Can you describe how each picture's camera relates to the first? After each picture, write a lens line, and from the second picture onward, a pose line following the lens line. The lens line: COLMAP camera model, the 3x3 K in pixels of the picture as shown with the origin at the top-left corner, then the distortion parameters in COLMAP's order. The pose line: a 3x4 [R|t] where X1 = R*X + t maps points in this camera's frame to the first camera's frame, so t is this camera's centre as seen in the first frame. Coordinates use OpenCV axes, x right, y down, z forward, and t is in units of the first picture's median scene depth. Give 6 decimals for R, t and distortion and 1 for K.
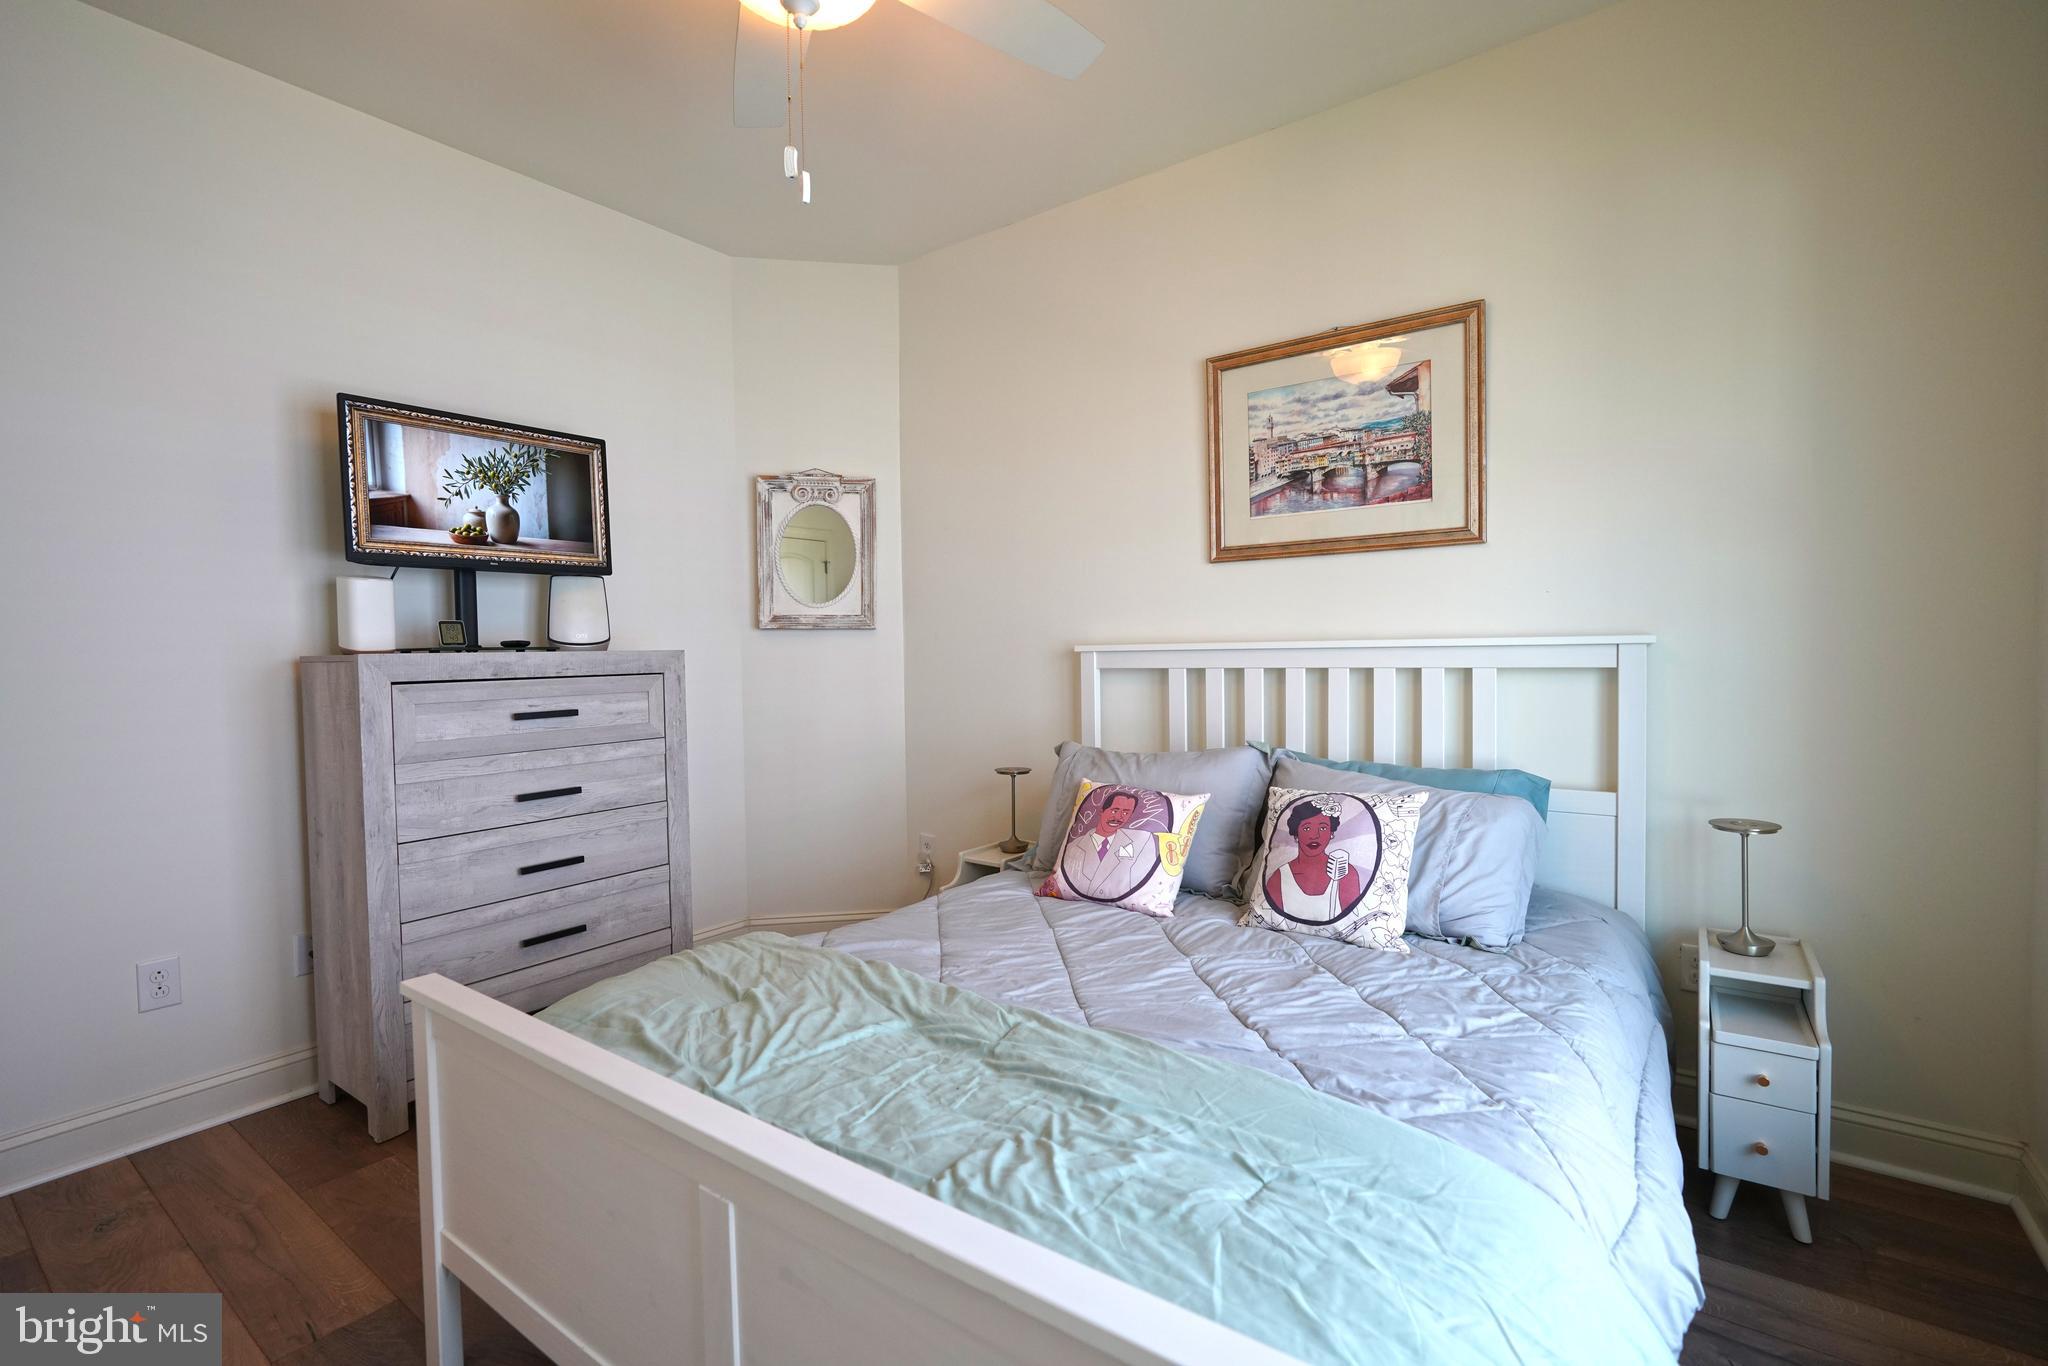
lens RADIAL K [[917.7, 0, 1019.3], [0, 917.7, 680.3], [0, 0, 1]] dist [-0.013206, 0.005547]
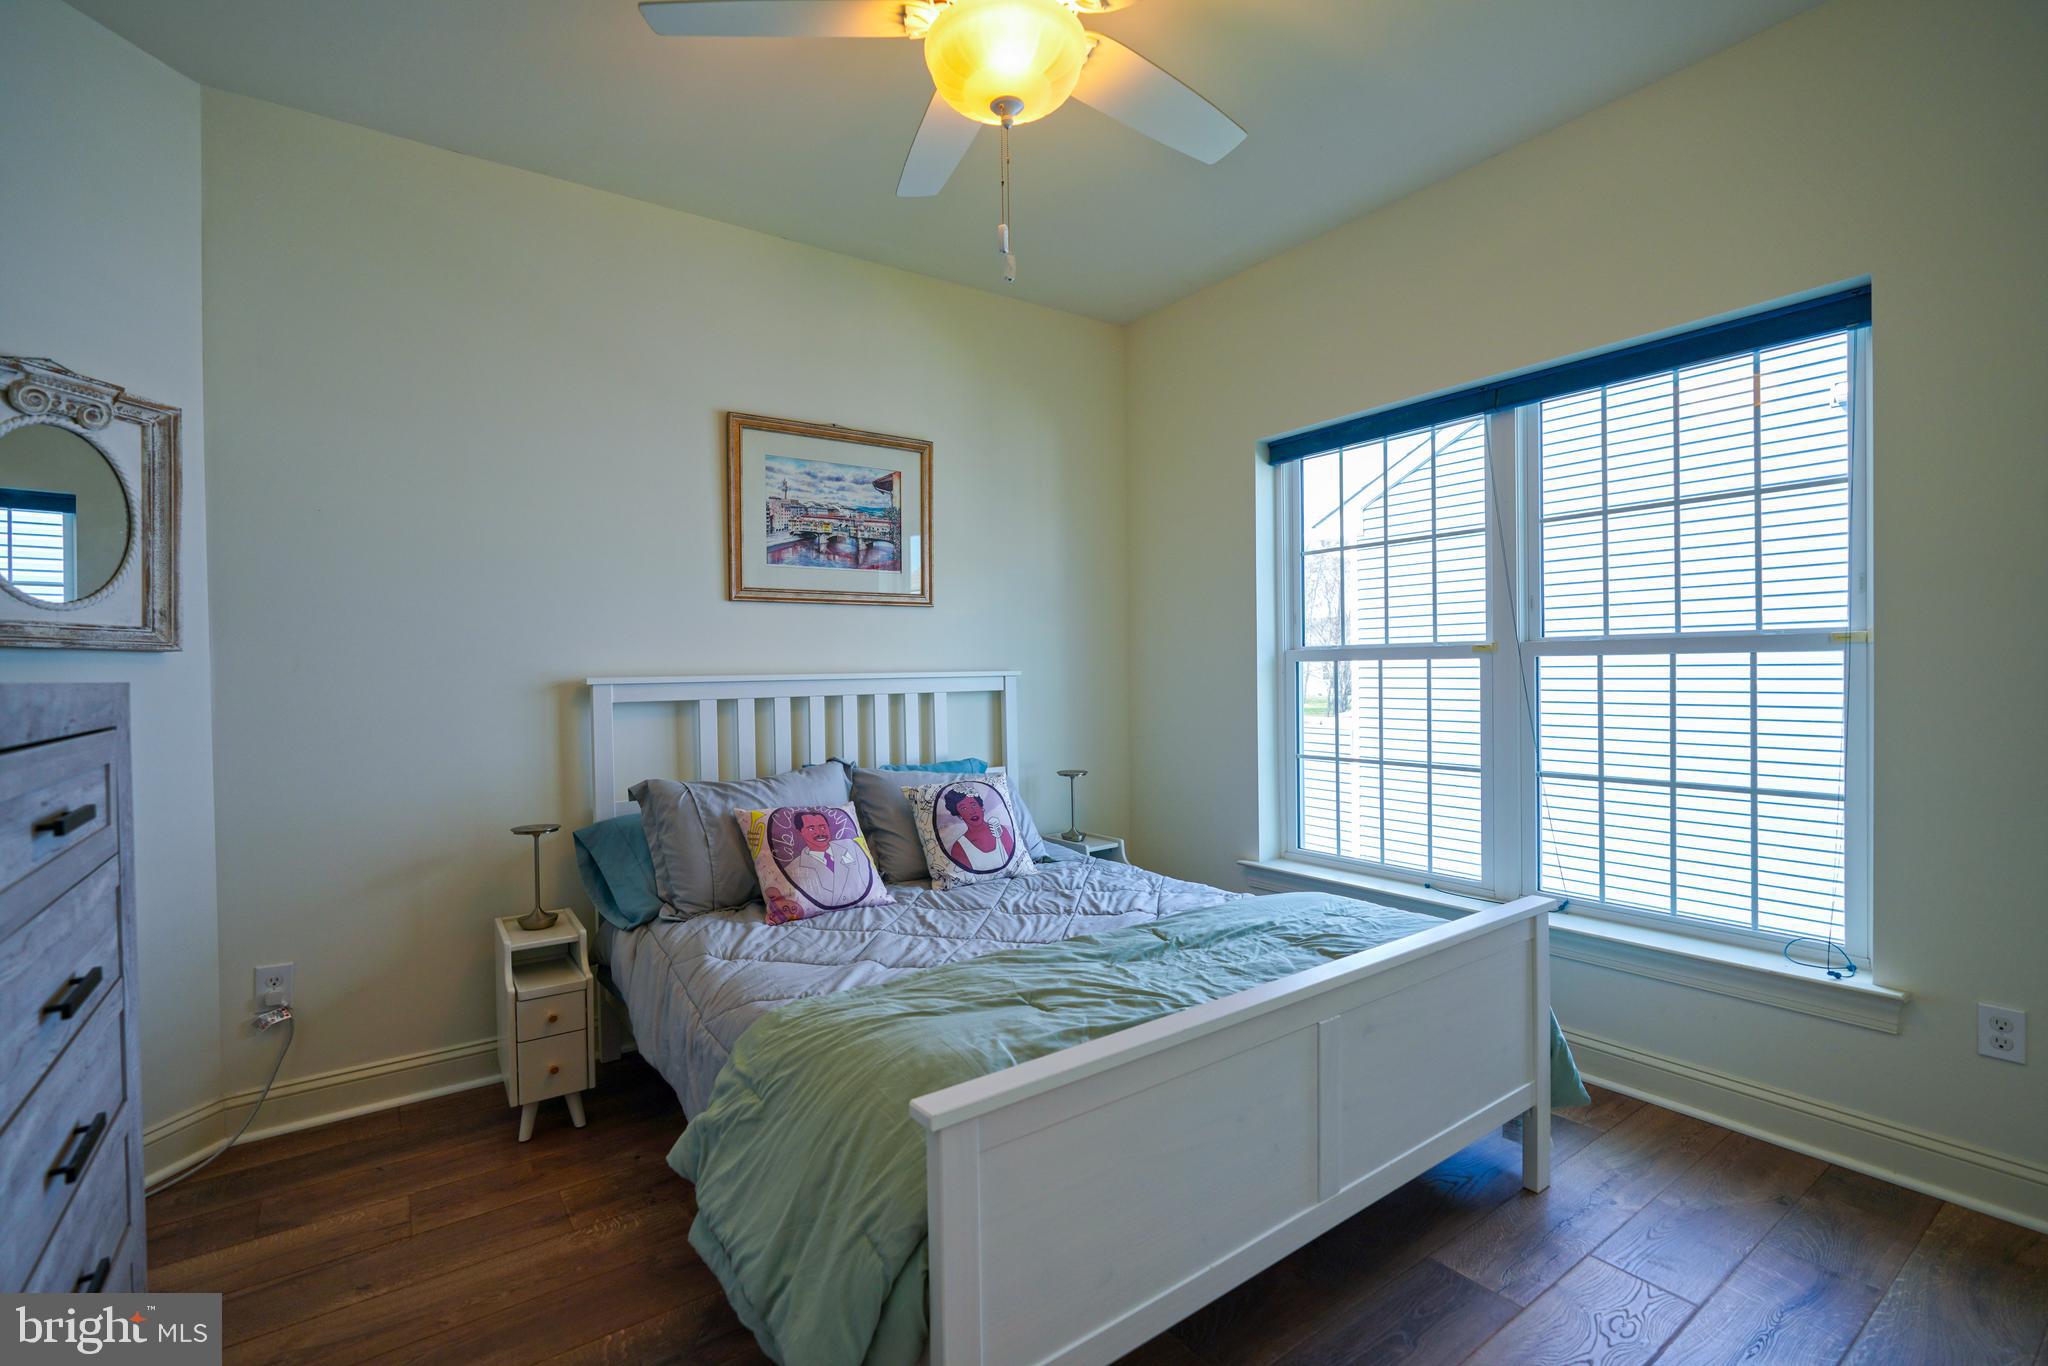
lens RADIAL K [[917.7, 0, 1013.2], [0, 917.7, 680.8], [0, 0, 1]] dist [-0.013206, 0.005547]
pose [[0.316975, 0.001177, 0.948433, -0.780081], [0.042945, 0.998956, -0.015593, -0.003916], [-0.947461, 0.045673, 0.316594, 0.390843]]
